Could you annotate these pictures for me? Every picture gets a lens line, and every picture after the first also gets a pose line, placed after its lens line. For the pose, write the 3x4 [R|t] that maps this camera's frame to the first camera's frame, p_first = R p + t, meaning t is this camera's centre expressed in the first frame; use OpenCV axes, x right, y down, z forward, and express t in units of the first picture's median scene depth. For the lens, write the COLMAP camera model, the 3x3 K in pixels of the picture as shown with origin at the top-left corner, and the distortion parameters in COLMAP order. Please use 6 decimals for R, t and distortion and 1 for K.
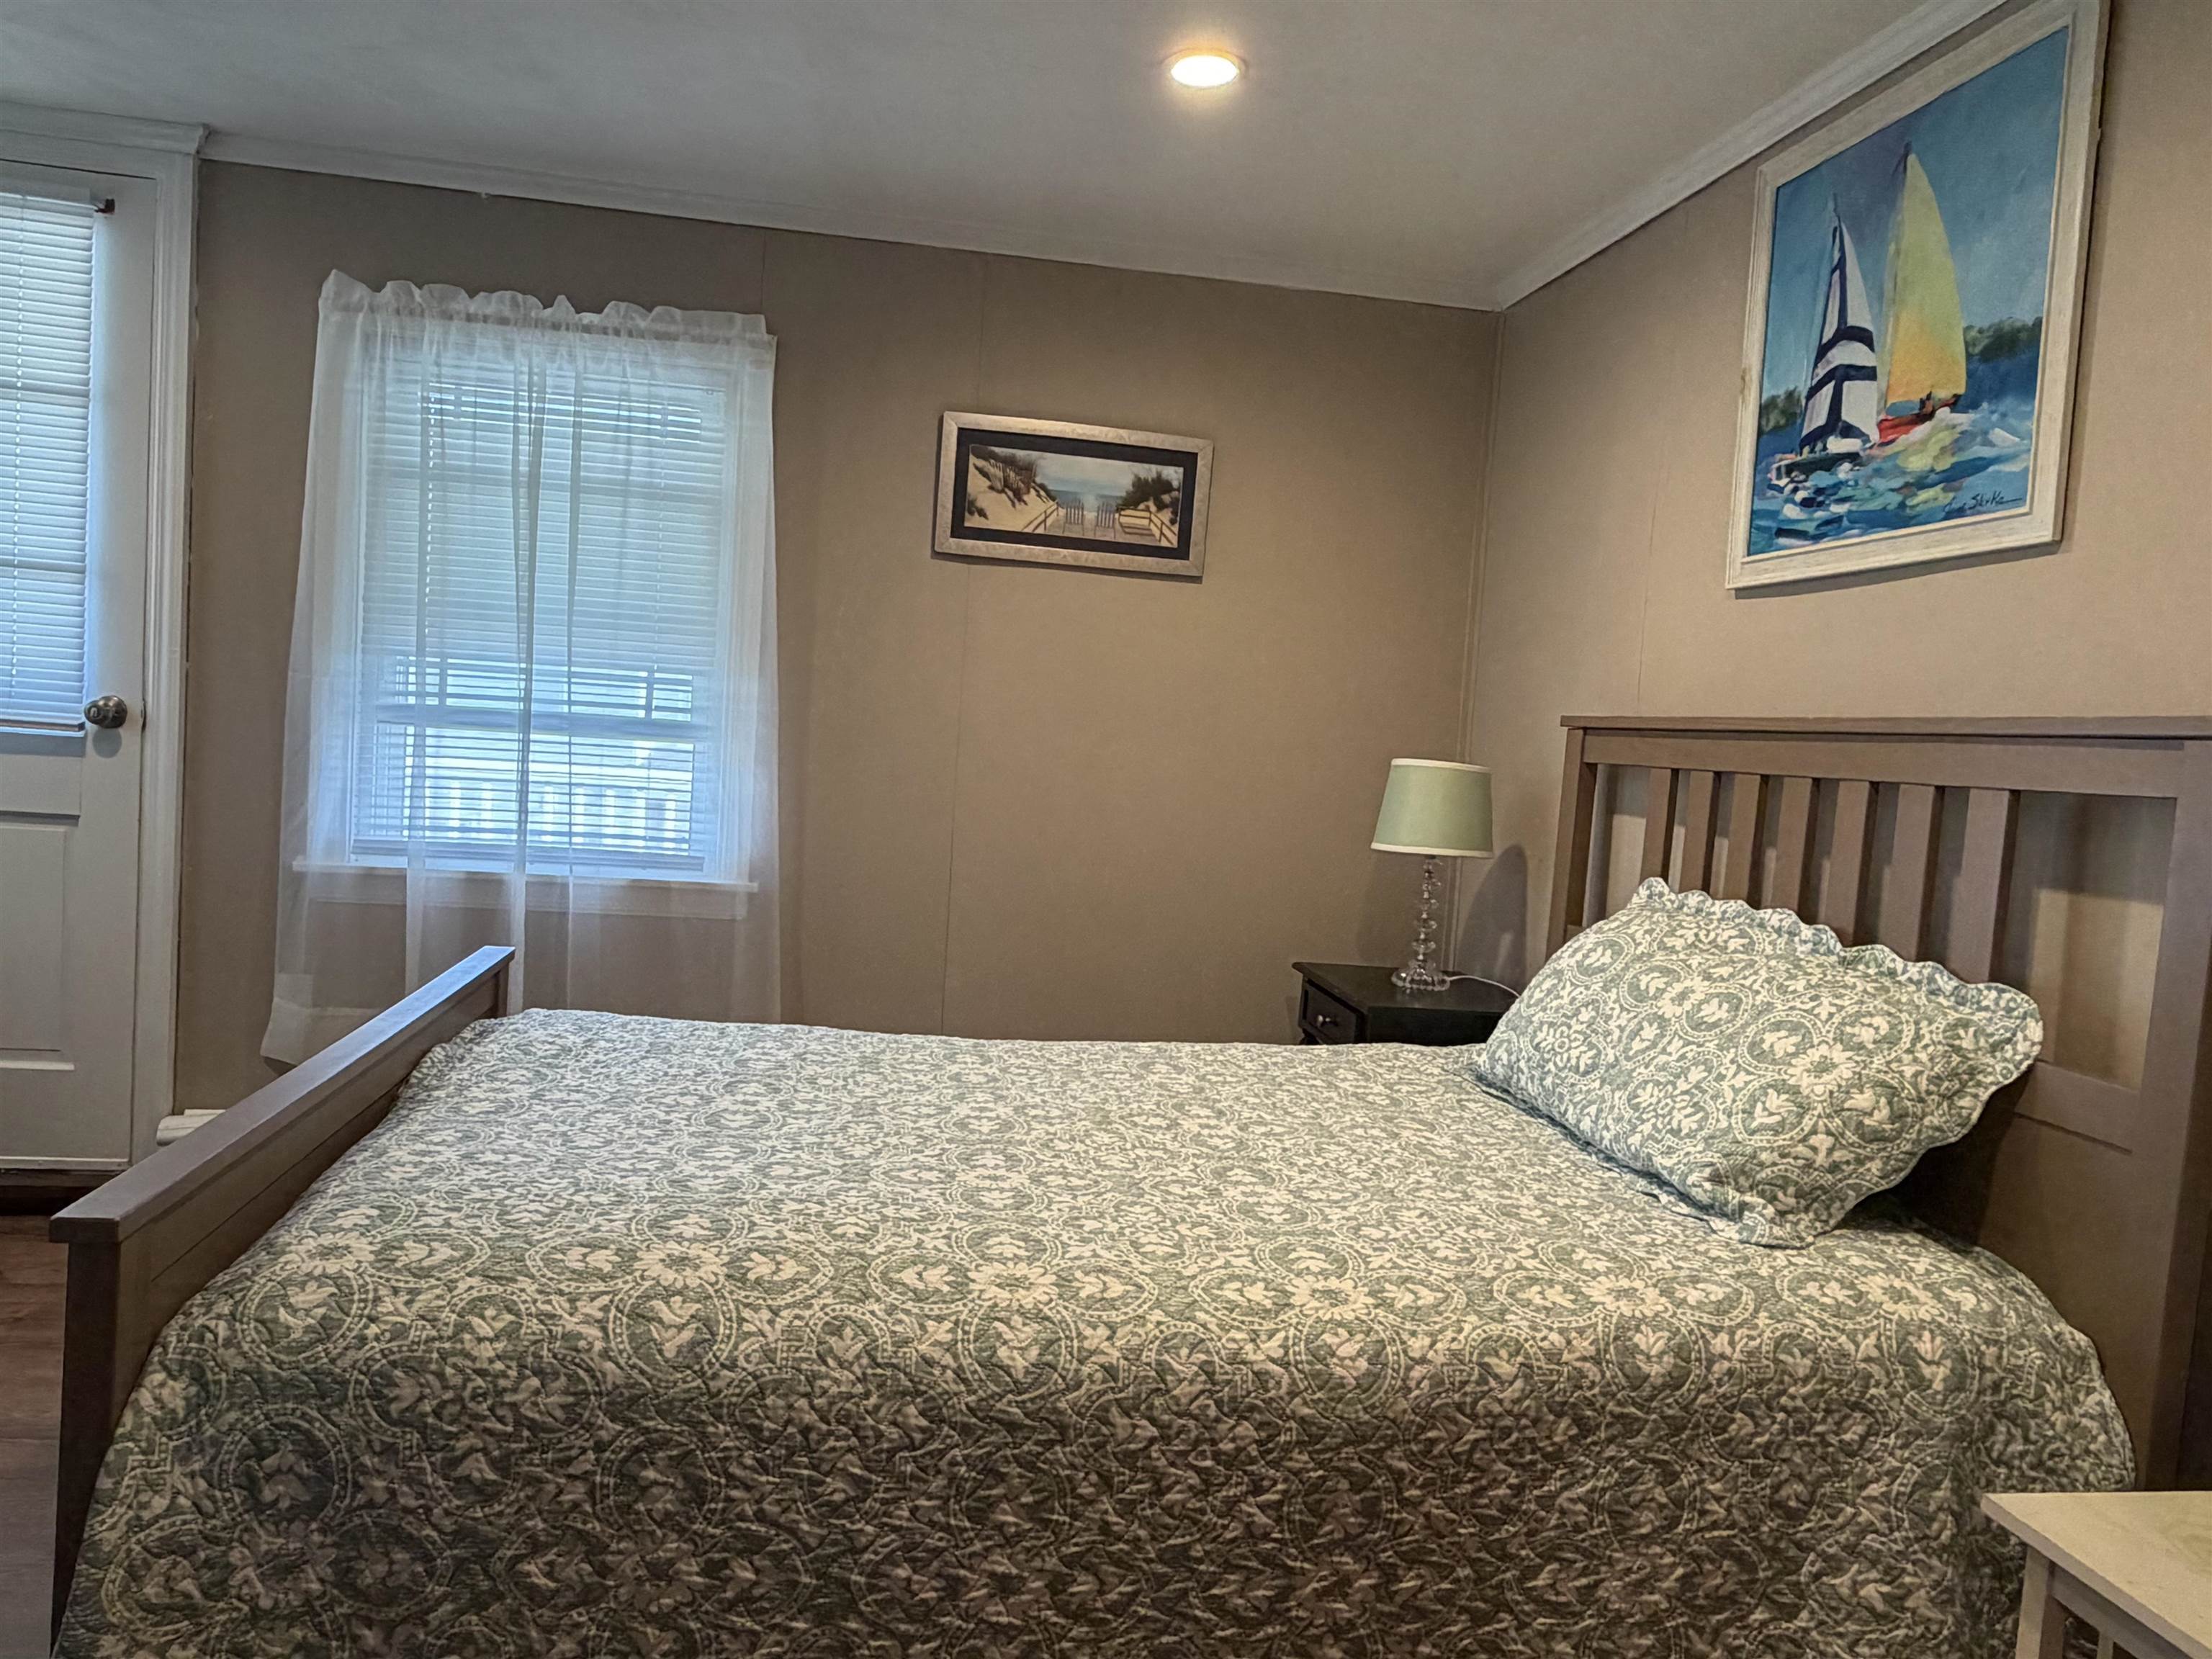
lens RADIAL K [[1503.4, 0, 1100.4], [0, 1503.4, 836.5], [0, 0, 1]] dist [-0.005980, -0.001307]
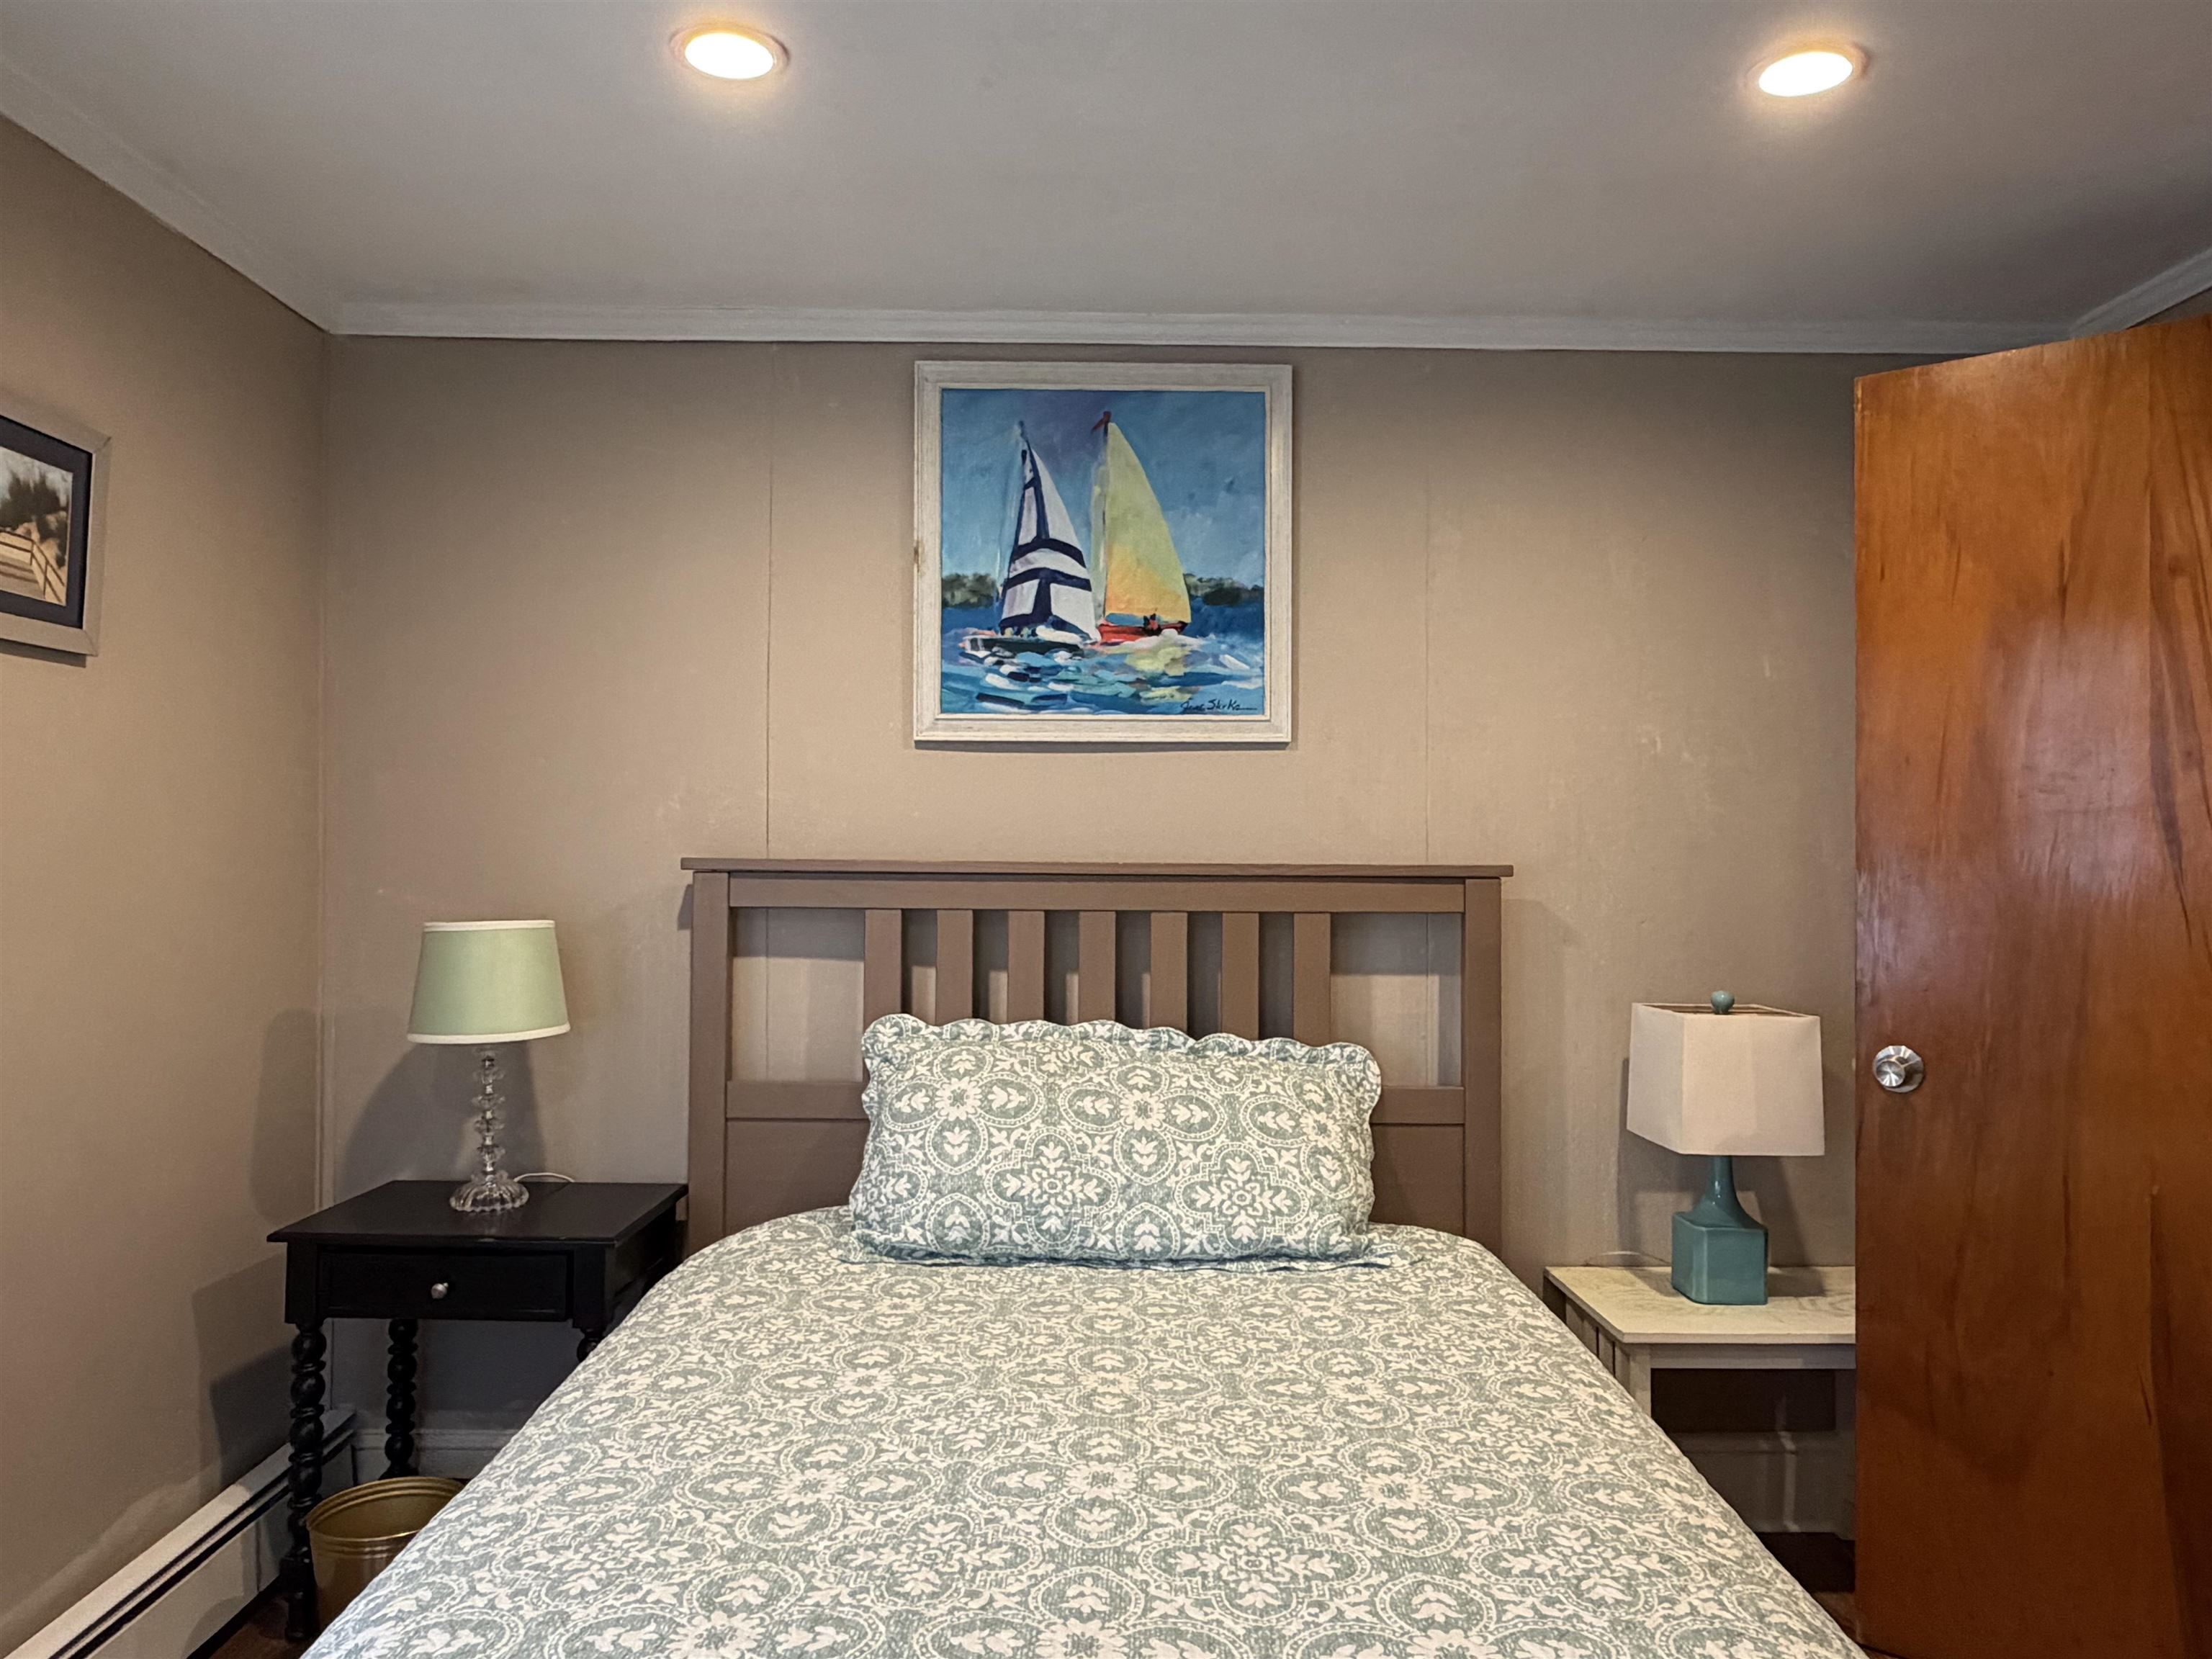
lens RADIAL K [[1503.4, 0, 1100.4], [0, 1503.4, 836.5], [0, 0, 1]] dist [-0.005980, -0.001307]
pose [[0.162164, -0.059662, 0.984958, -0.708782], [0.070739, 0.996305, 0.048703, -0.154206], [-0.984225, 0.061777, 0.165786, 0.768103]]
